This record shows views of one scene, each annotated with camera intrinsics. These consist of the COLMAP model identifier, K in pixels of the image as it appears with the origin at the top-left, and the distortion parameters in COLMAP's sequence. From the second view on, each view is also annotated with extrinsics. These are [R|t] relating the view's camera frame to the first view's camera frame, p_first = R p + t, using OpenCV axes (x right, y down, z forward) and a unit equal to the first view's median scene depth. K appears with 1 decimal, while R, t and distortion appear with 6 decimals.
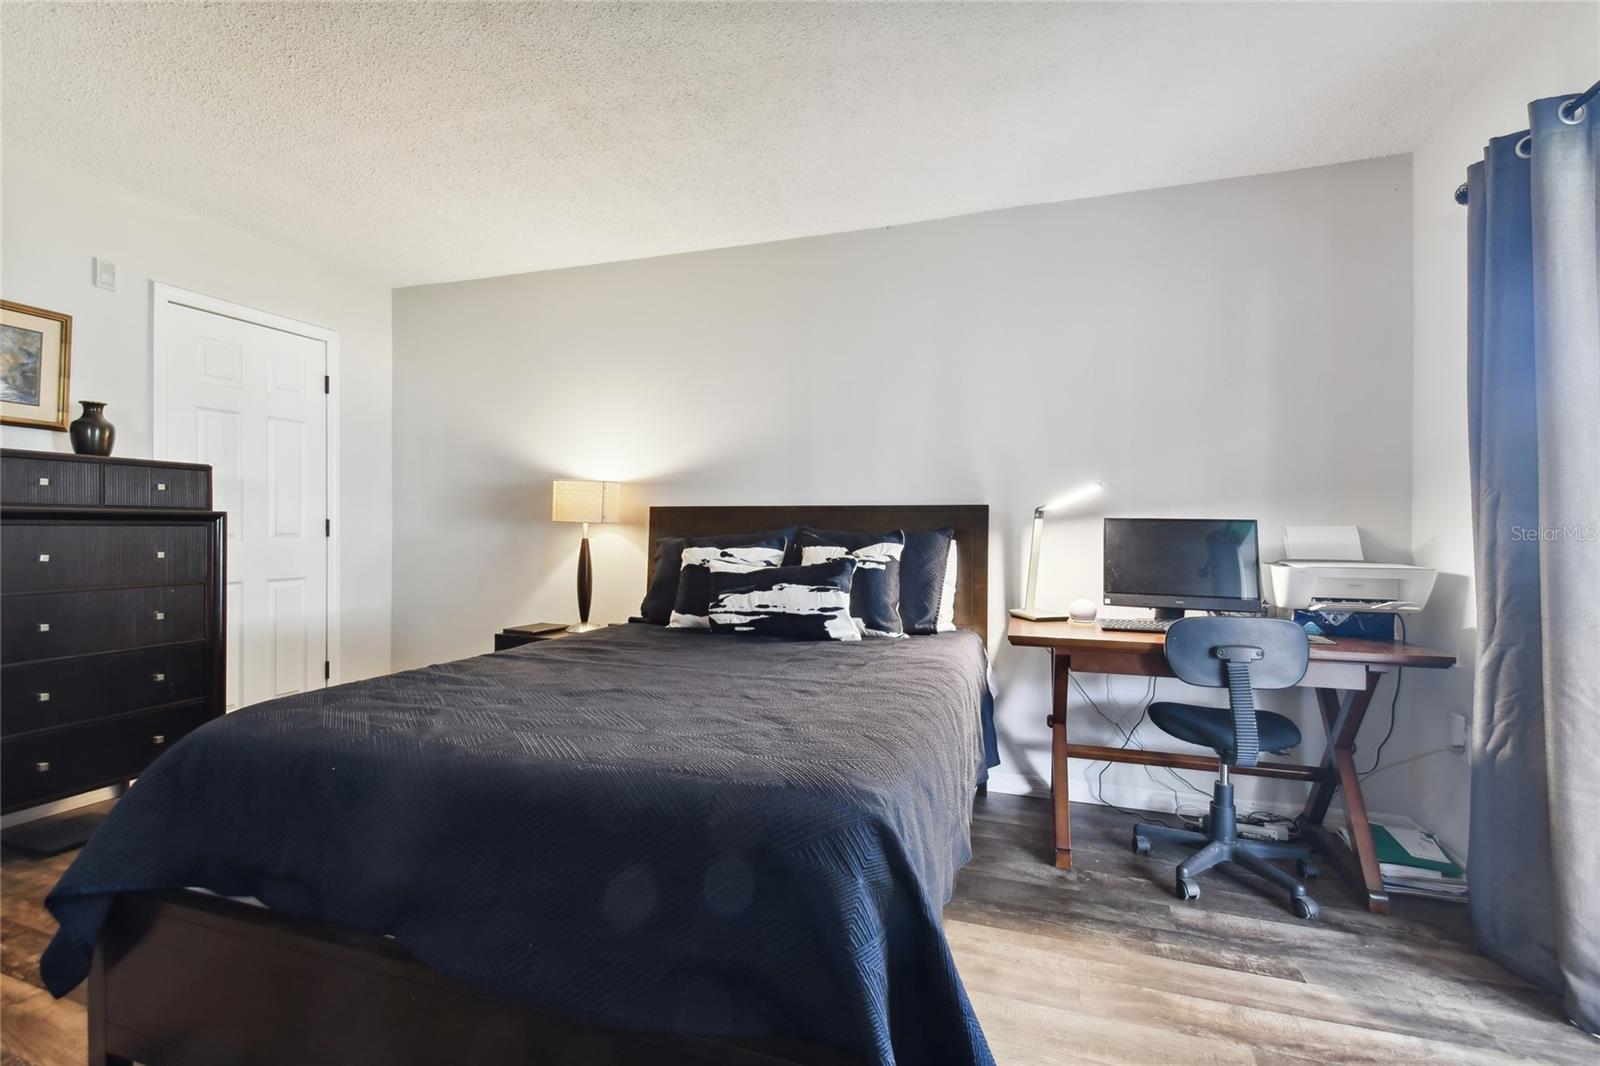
lens RADIAL K [[719.1, 0, 806.9], [0, 719.1, 526.8], [0, 0, 1]] dist [0.040229, -0.024077]
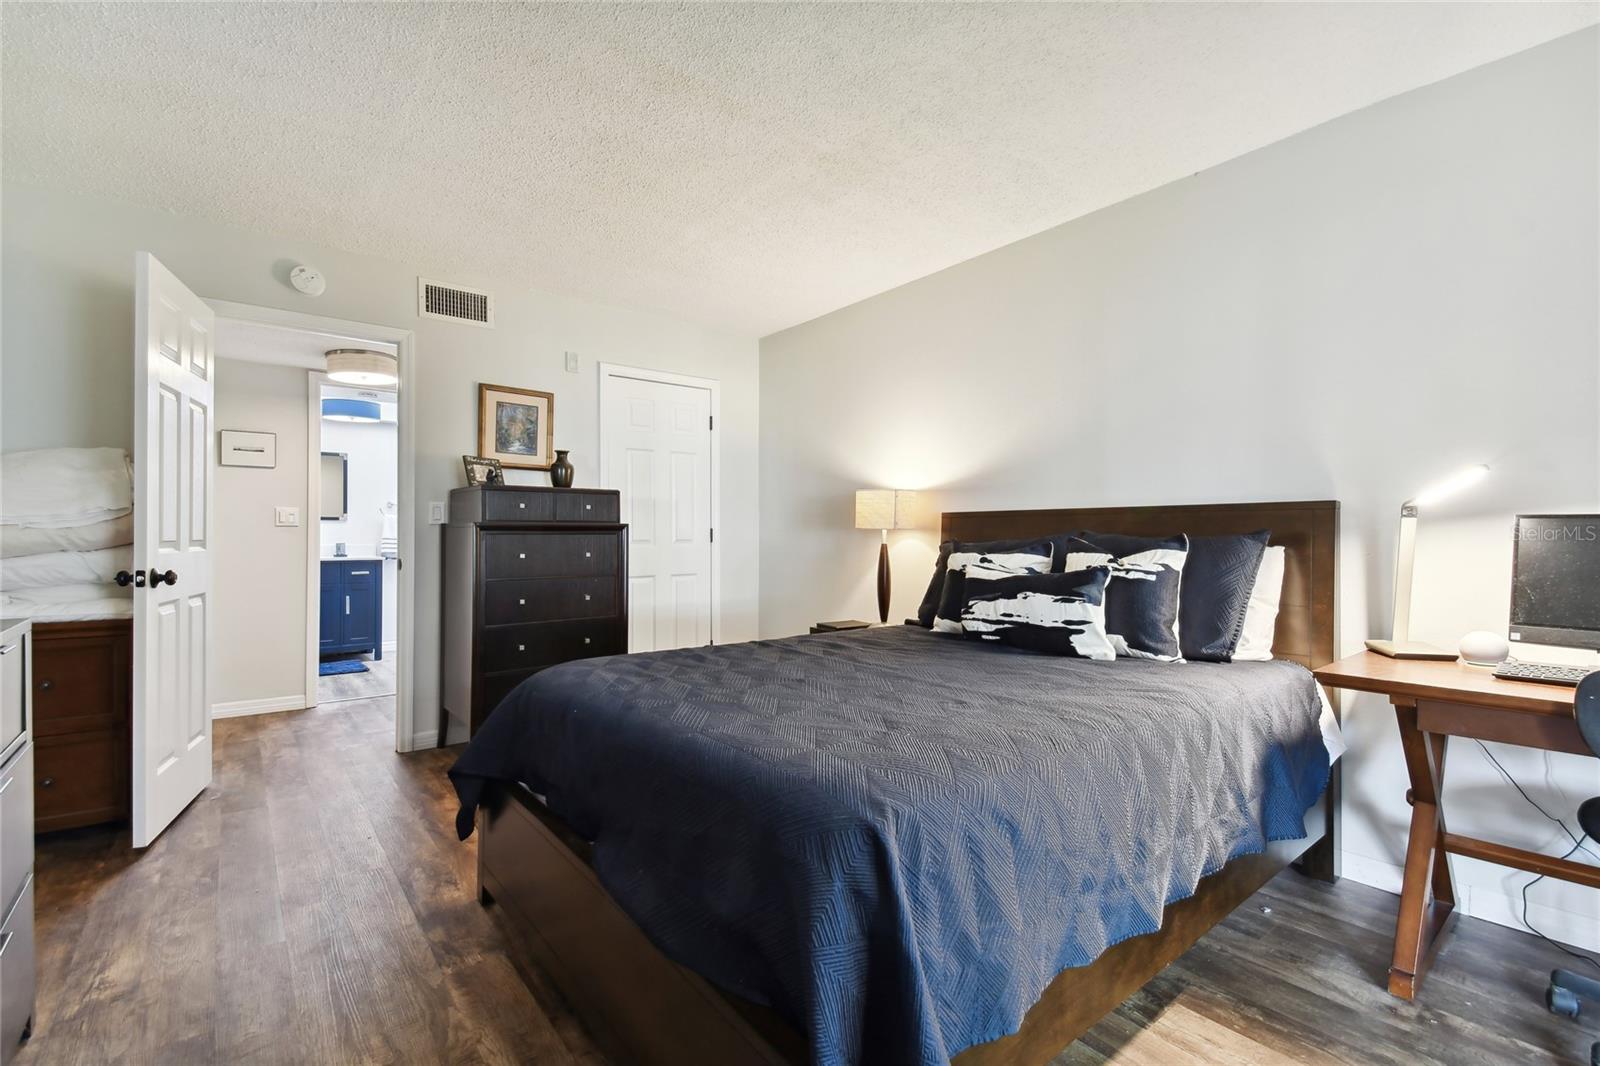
lens RADIAL K [[719.1, 0, 806.9], [0, 719.1, 526.8], [0, 0, 1]] dist [0.040229, -0.024077]
pose [[0.836696, -0.011739, -0.547541, 0.233376], [0.006570, 0.999913, -0.011397, 0.002697], [0.547628, 0.005939, 0.836701, 0.054306]]
